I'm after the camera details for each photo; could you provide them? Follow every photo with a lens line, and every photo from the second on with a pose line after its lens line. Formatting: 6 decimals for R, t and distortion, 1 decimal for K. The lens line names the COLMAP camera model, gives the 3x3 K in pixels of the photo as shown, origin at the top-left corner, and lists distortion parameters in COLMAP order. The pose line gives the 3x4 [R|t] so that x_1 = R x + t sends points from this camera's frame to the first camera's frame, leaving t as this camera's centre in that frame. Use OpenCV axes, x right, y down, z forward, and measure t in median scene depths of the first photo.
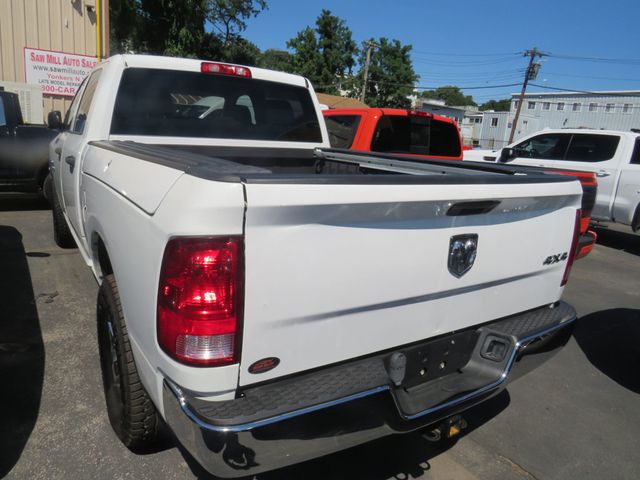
lens RADIAL K [[468.8, 0, 320.0], [0, 468.8, 240.0], [0, 0, 1]] dist [-0.036870, 0.006176]
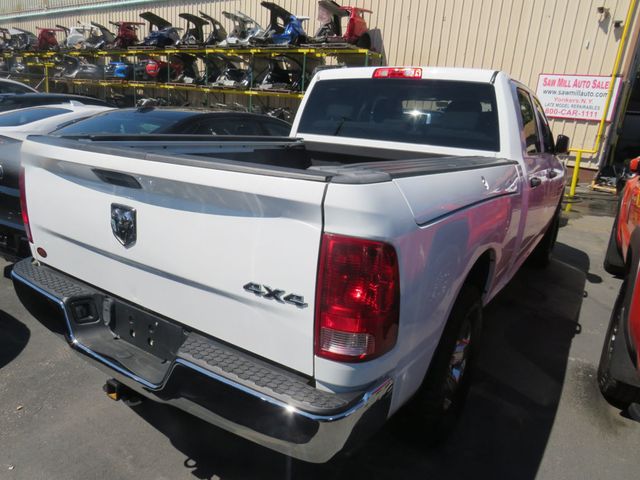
lens RADIAL K [[465.7, 0, 320.0], [0, 465.7, 250.7], [0, 0, 1]] dist [0.000365, 0.002463]
pose [[0.406678, 0.220394, -0.886589, 0.199318], [-0.256584, 0.958957, 0.120689, -0.021224], [0.876800, 0.178403, 0.446536, 0.132606]]
